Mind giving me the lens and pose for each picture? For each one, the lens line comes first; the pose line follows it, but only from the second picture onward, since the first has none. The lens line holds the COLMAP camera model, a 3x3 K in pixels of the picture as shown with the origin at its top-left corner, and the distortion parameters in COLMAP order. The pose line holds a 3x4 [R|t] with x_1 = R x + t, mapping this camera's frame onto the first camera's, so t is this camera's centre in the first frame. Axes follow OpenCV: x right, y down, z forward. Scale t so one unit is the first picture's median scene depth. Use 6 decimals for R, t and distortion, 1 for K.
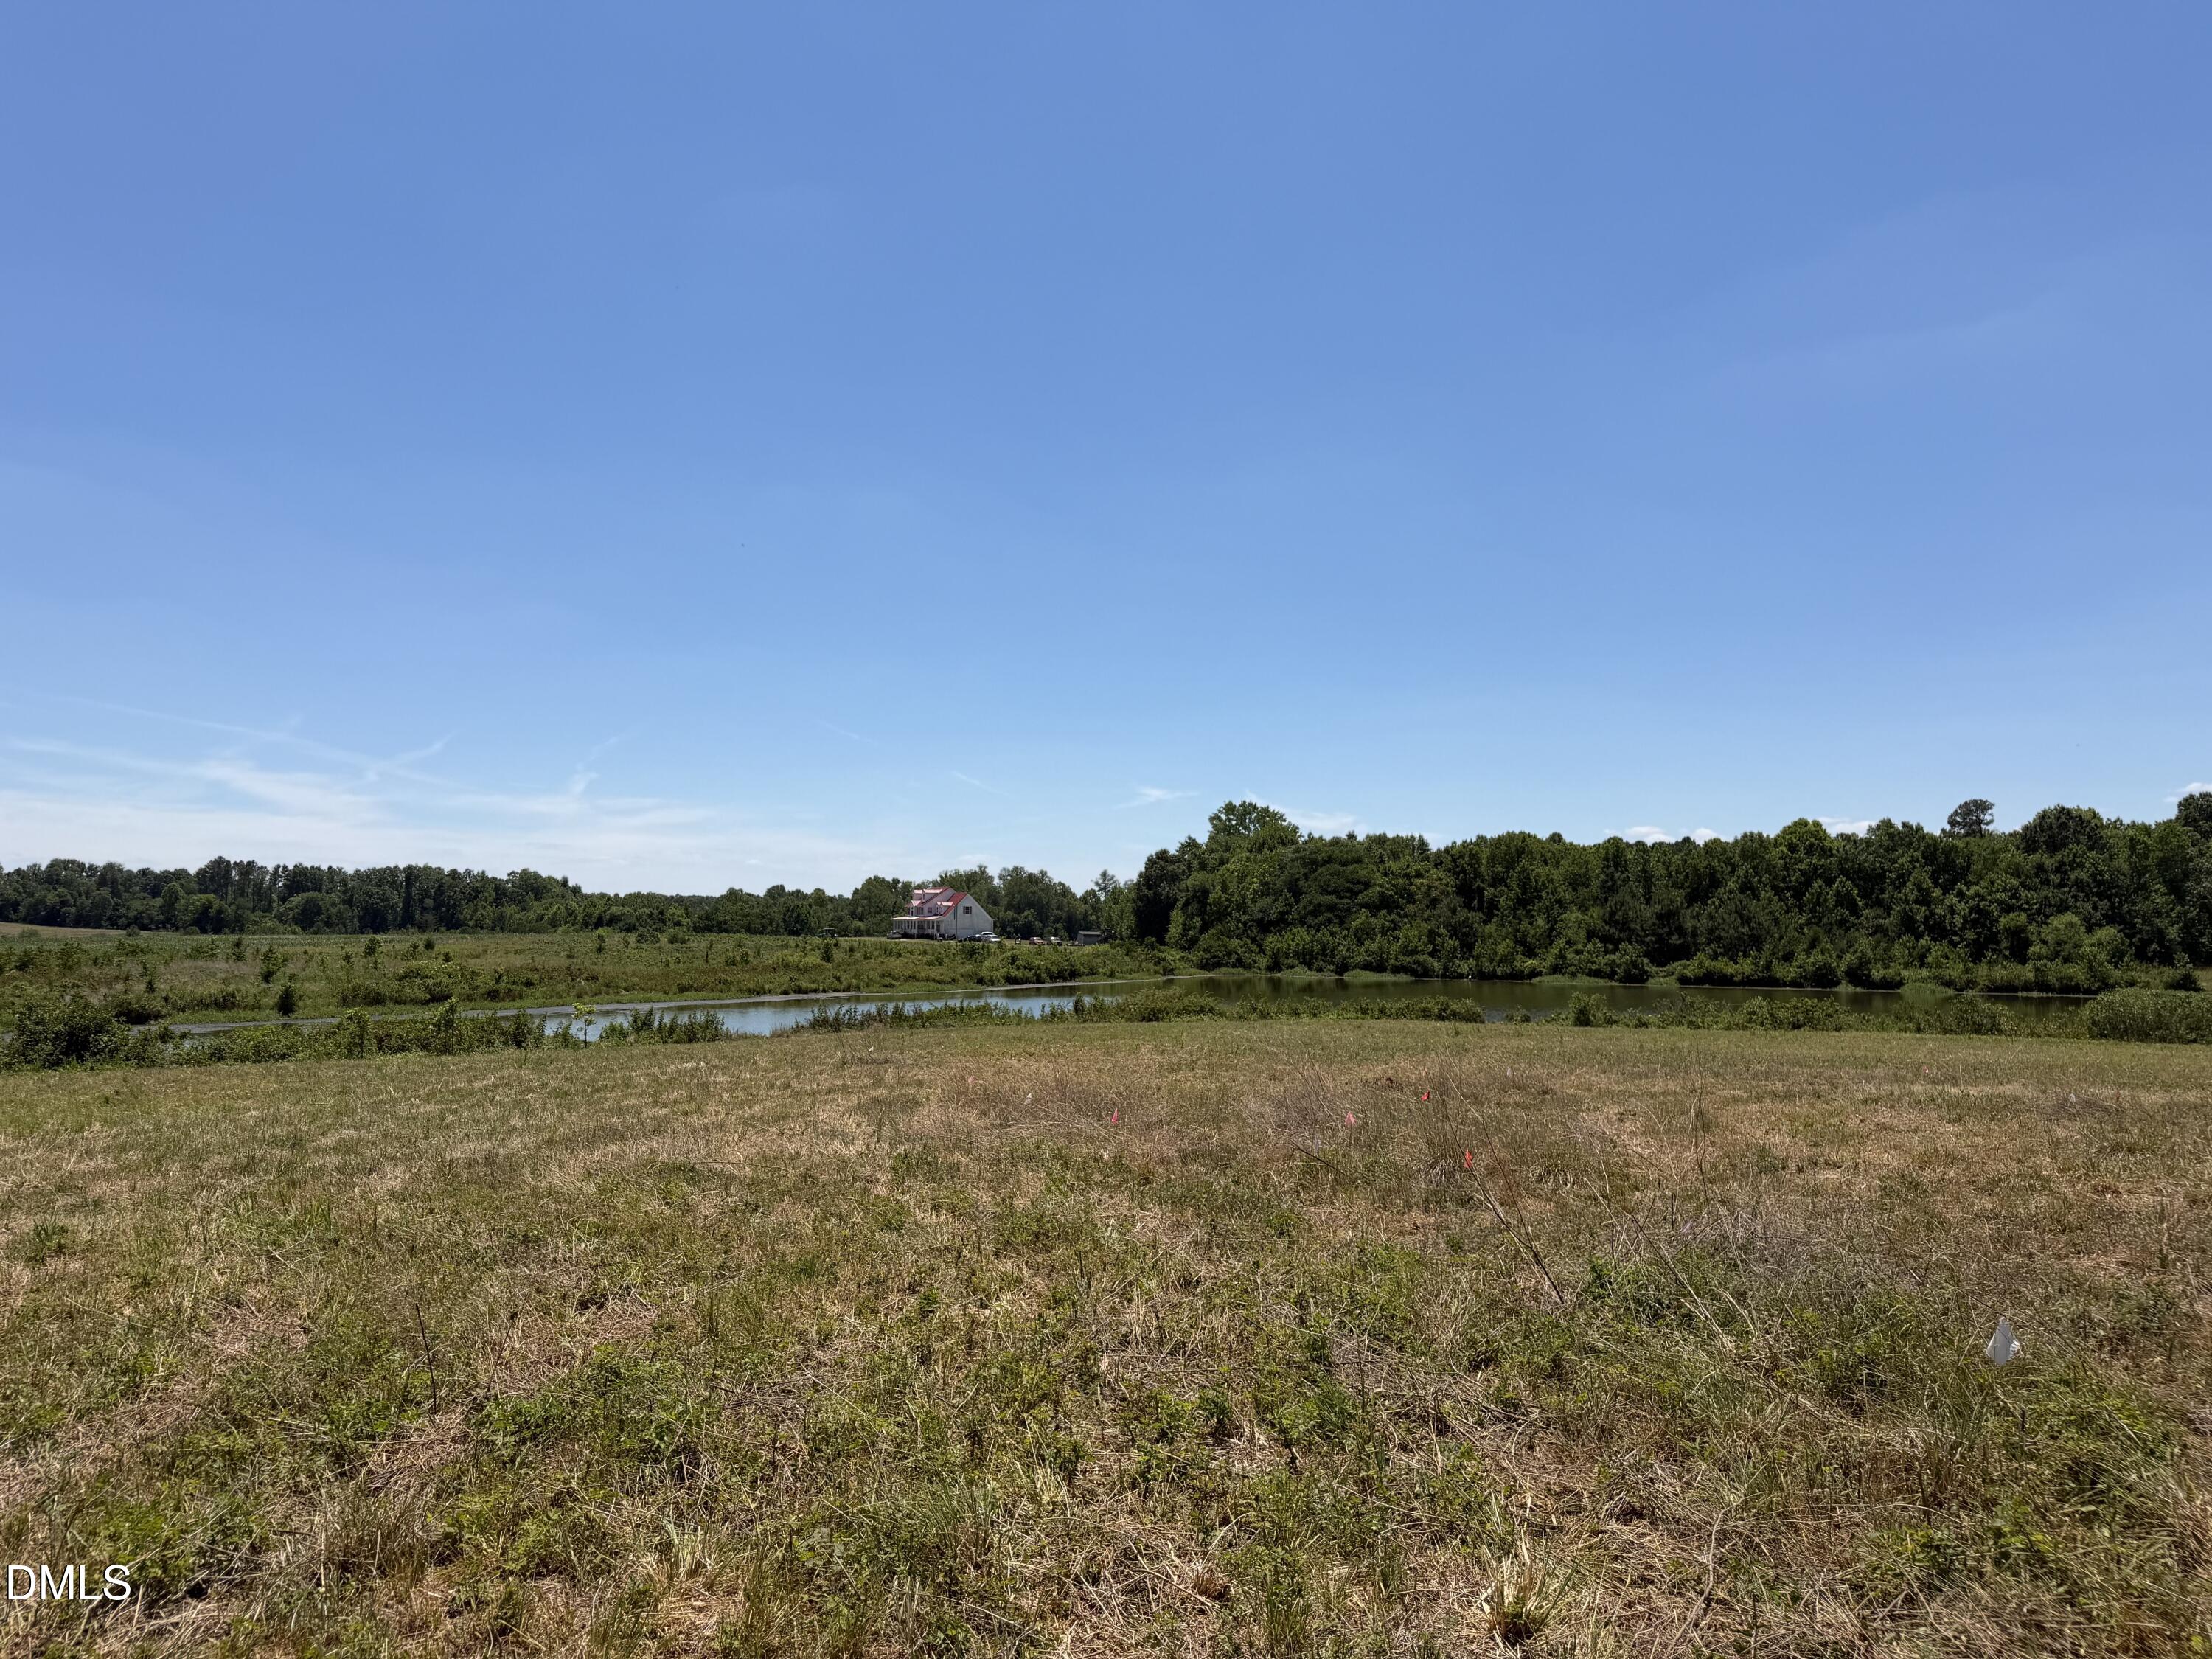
lens RADIAL K [[1541.3, 0, 1106.0], [0, 1541.3, 829.5], [0, 0, 1]] dist [0.078155, -0.102480]
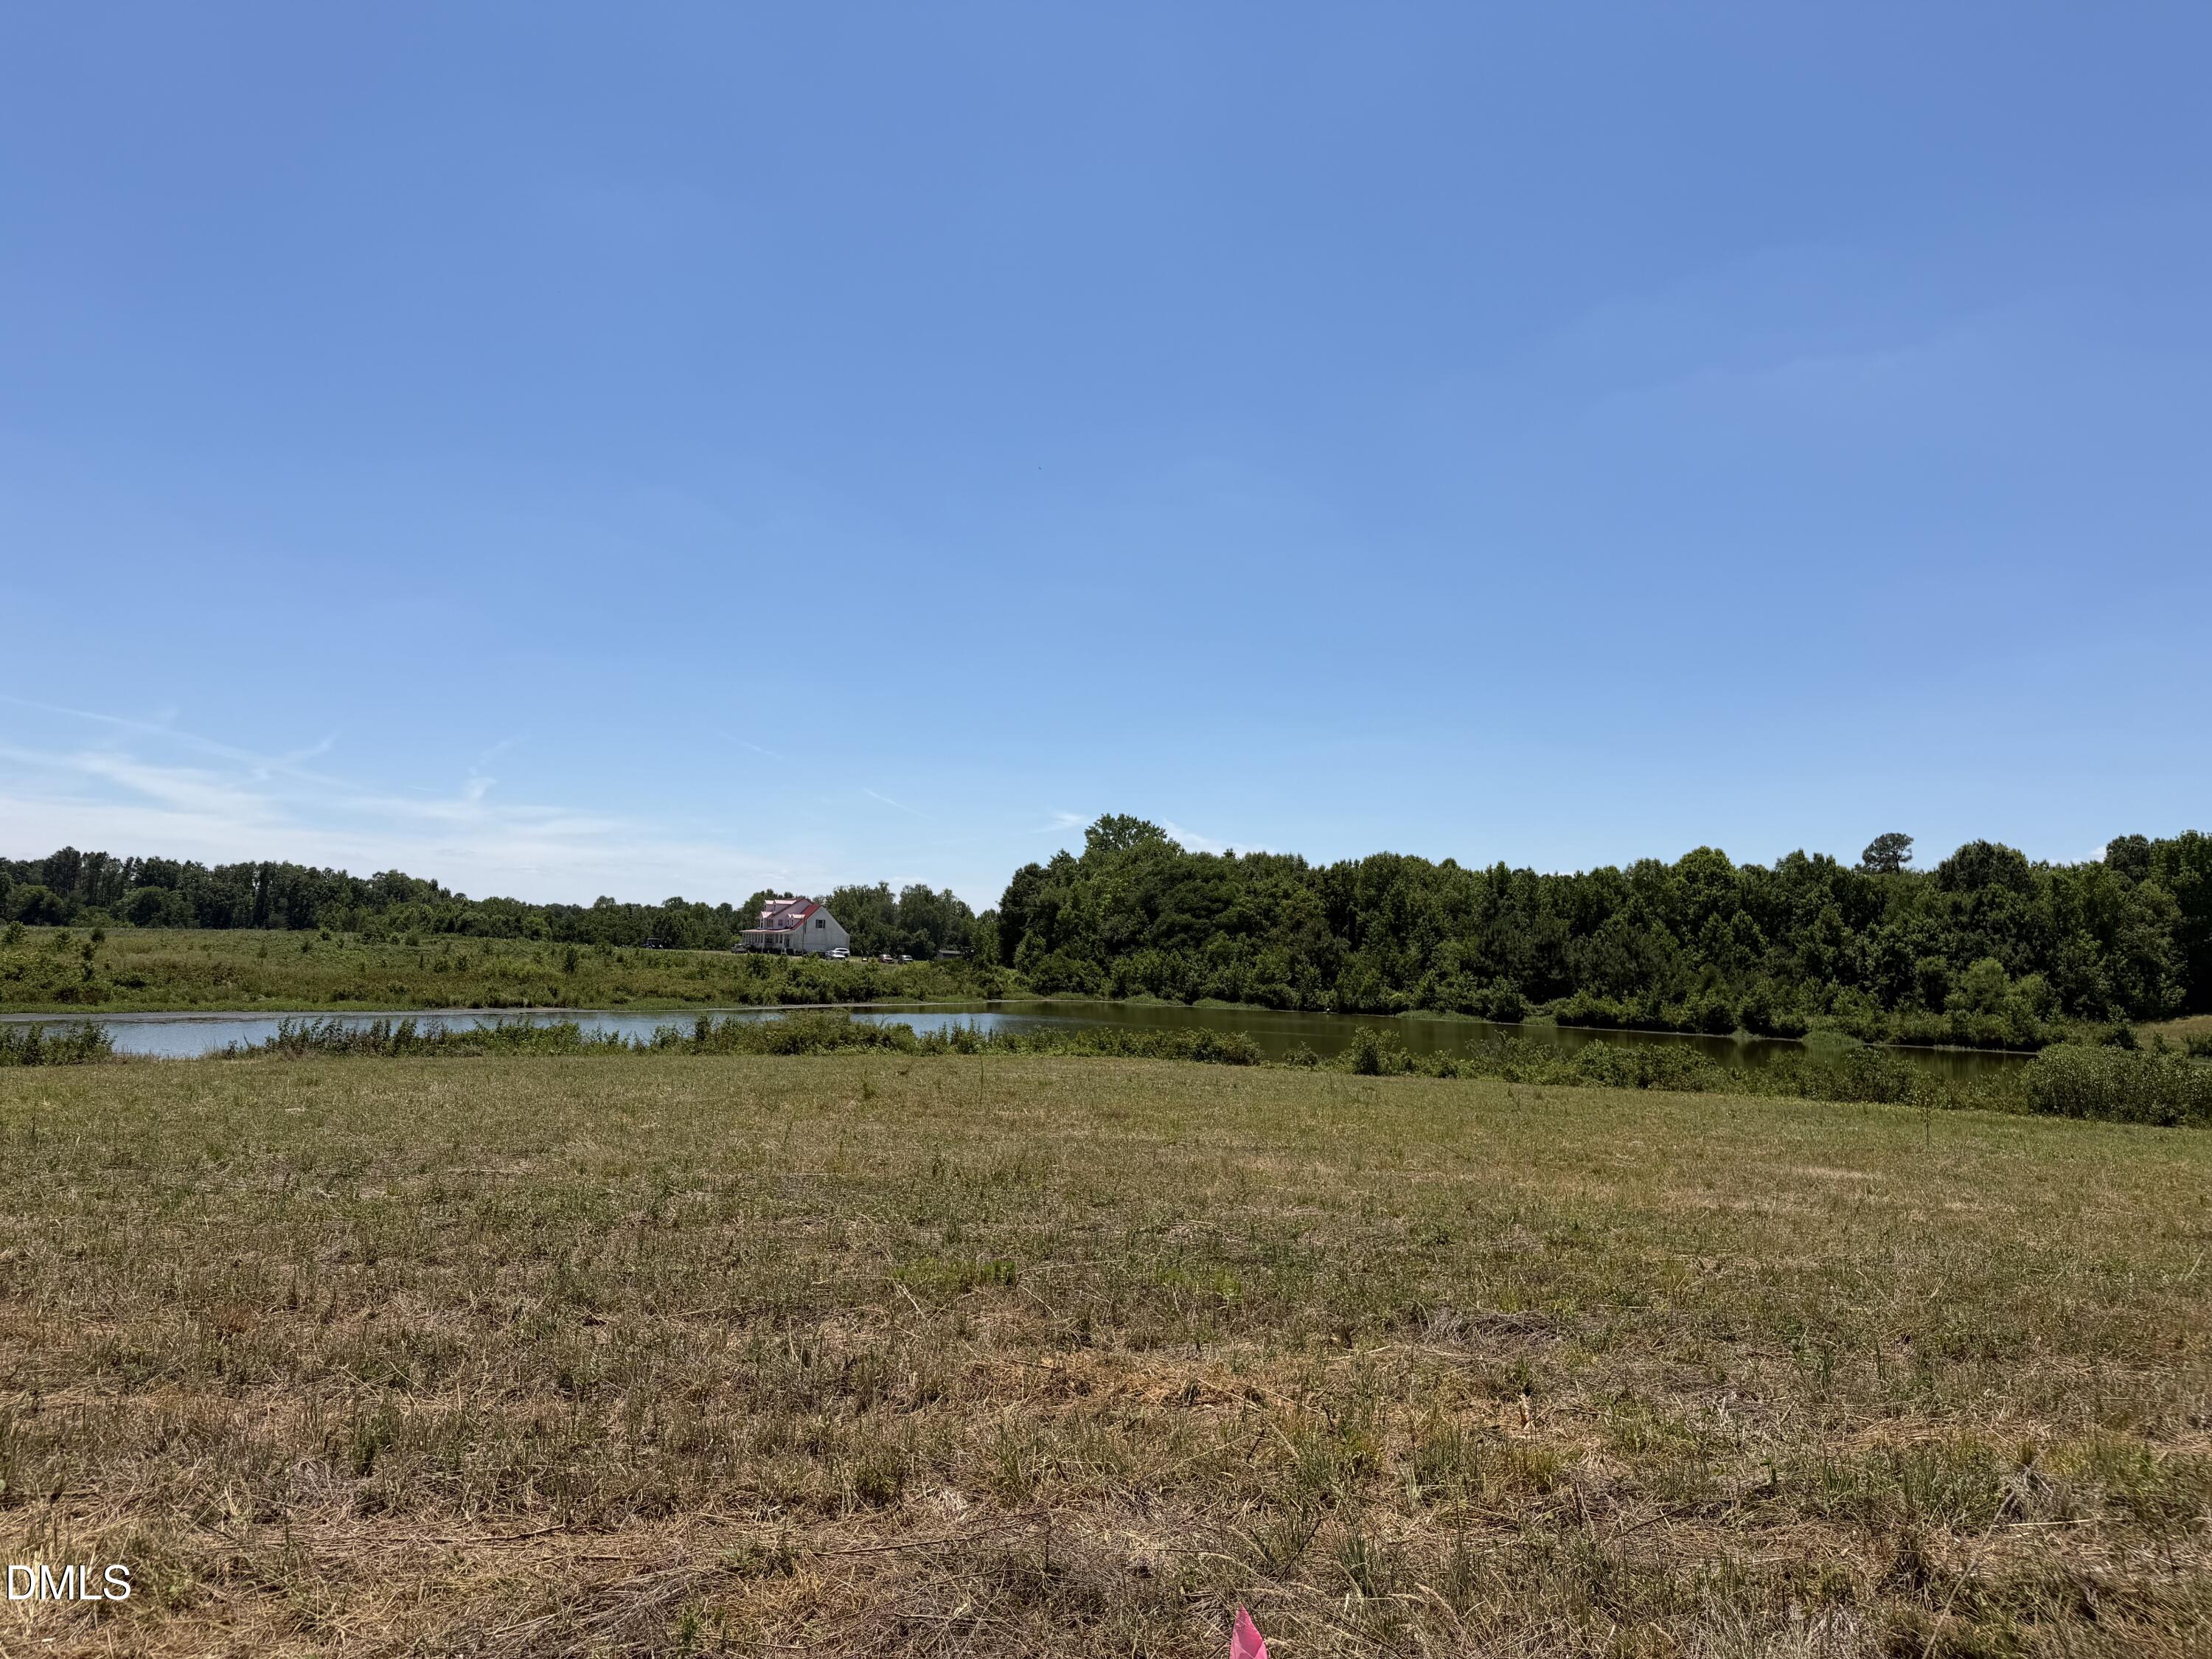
lens RADIAL K [[1536.0, 0, 1106.0], [0, 1536.0, 829.5], [0, 0, 1]] dist [0.127382, -0.211785]
pose [[0.998645, 0.033769, 0.039606, 0.064548], [-0.033072, 0.999288, -0.018132, 0.011417], [-0.040190, 0.016798, 0.999051, 0.111335]]
